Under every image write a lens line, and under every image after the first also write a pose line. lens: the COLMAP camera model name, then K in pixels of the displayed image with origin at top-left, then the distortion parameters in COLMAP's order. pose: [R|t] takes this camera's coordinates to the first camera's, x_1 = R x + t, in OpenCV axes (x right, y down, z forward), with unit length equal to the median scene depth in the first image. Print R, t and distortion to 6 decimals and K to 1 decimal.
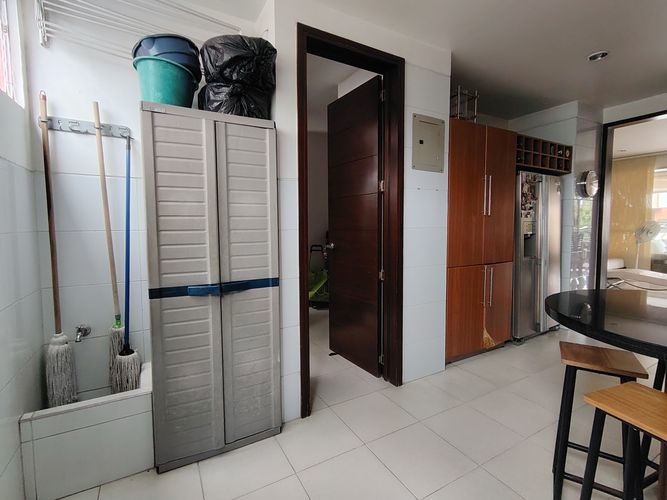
lens RADIAL K [[318.3, 0, 334.9], [0, 318.3, 251.6], [0, 0, 1]] dist [0.007918, -0.001575]
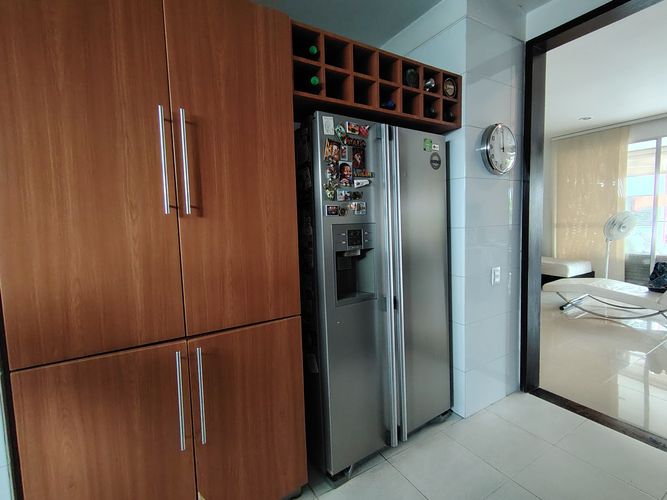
lens RADIAL K [[318.3, 0, 333.2], [0, 318.3, 245.2], [0, 0, 1]] dist [0.007918, -0.001575]
pose [[0.999443, -0.018316, 0.027900, 0.503068], [0.018297, 0.999832, 0.000929, -0.056308], [-0.027912, -0.000418, 0.999610, 0.473099]]
